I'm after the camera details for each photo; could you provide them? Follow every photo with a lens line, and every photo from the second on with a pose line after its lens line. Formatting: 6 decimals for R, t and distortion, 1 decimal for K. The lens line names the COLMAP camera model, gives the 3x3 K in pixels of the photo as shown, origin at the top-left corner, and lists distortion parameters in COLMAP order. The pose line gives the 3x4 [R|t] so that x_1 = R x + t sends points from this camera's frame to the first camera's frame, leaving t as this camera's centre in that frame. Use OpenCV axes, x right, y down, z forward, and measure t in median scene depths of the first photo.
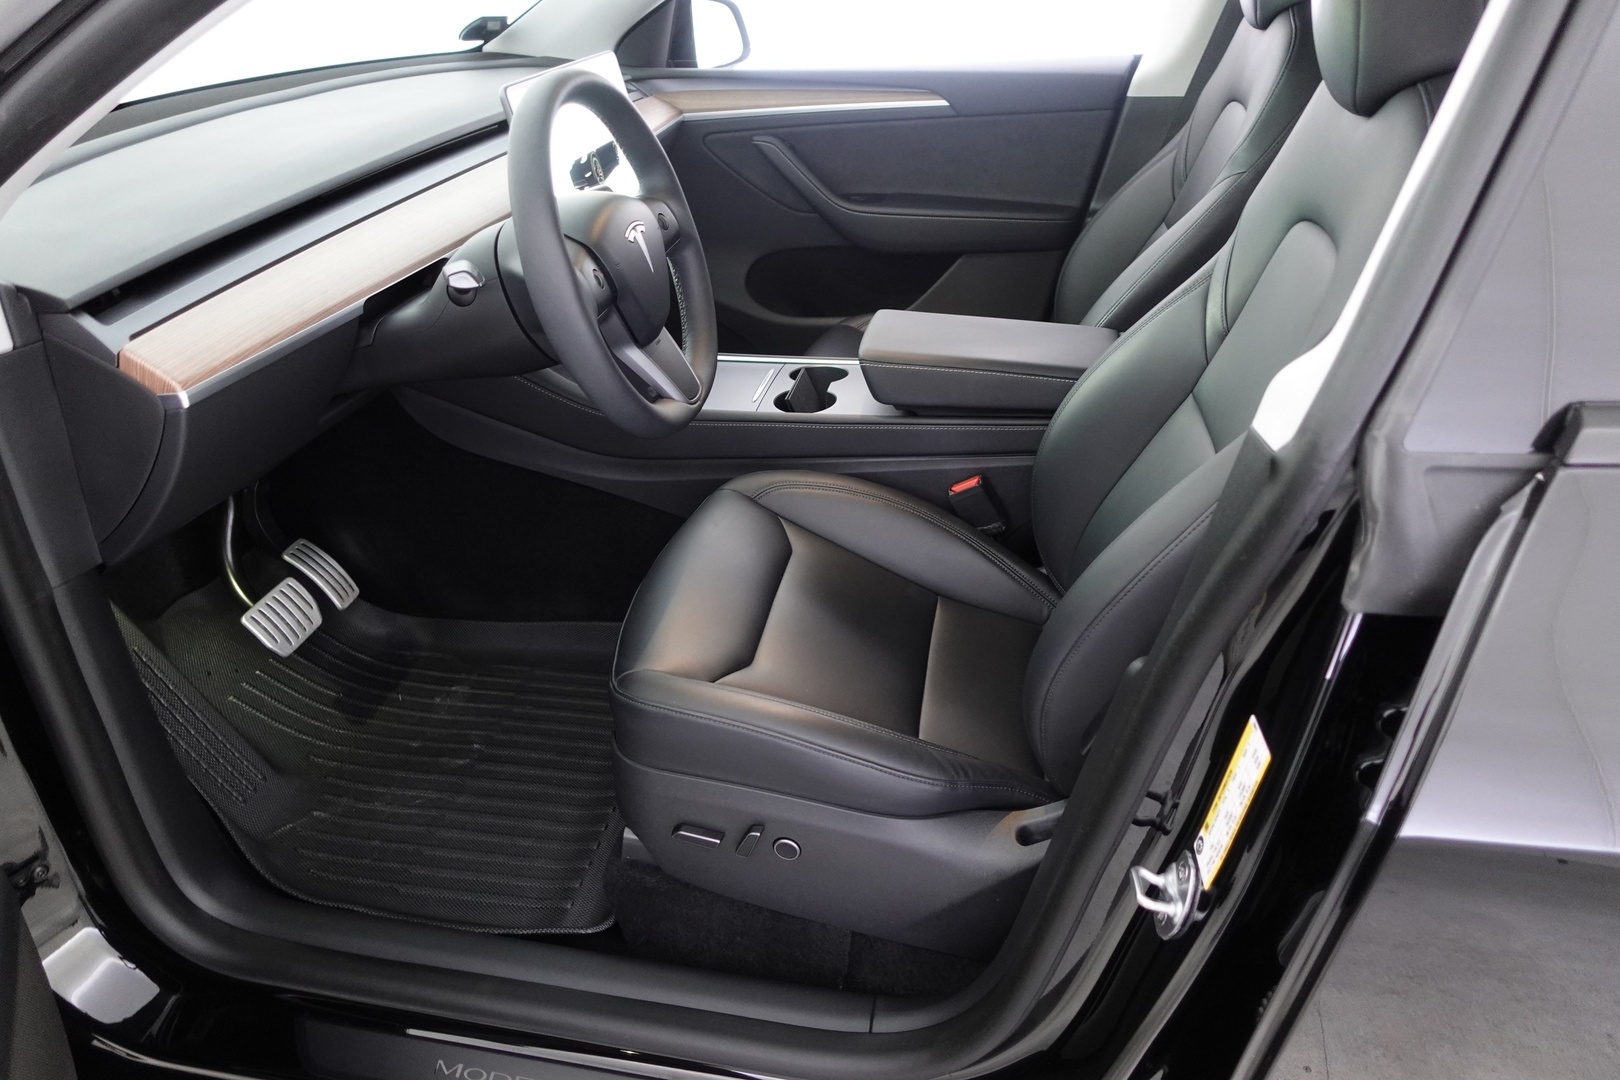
lens RADIAL K [[1151.2, 0, 810.0], [0, 1151.2, 540.0], [0, 0, 1]] dist [0.001288, 0.000067]
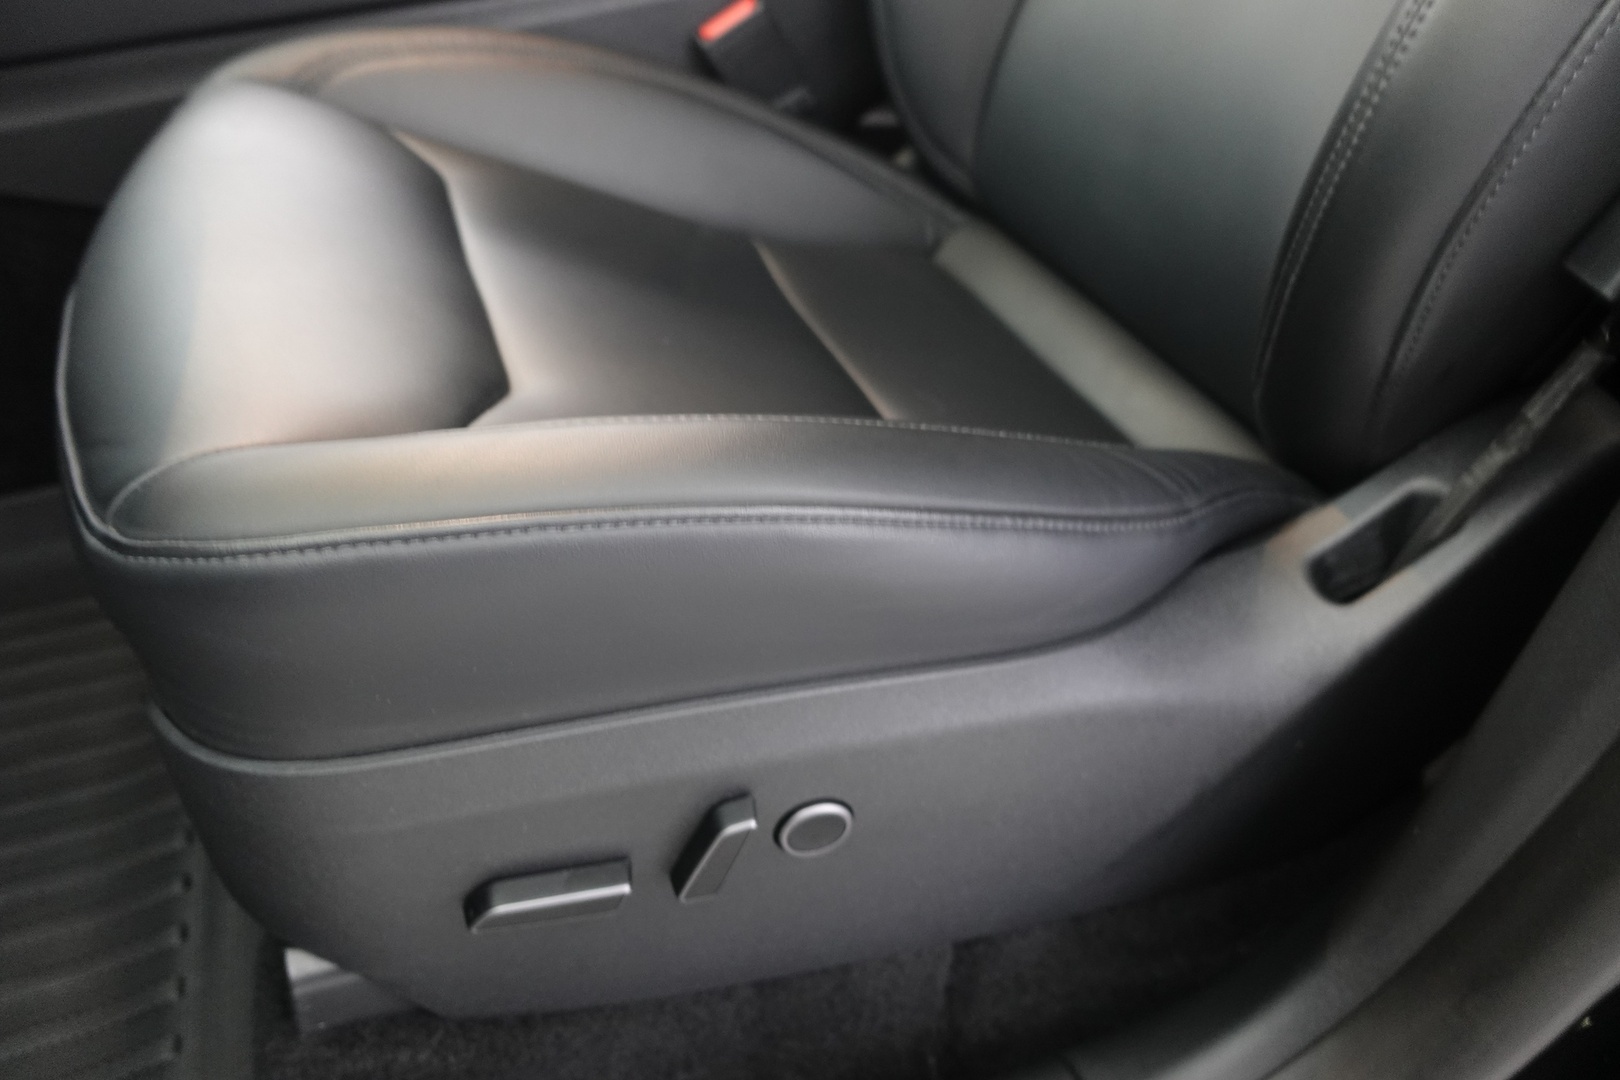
lens RADIAL K [[1085.7, 0, 810.0], [0, 1085.7, 540.0], [0, 0, 1]] dist [-0.002518, 0.039097]
pose [[0.859914, -0.283954, 0.424168, -0.132522], [0.224811, 0.956734, 0.184715, 0.113528], [-0.458266, -0.063481, 0.886545, 0.671152]]
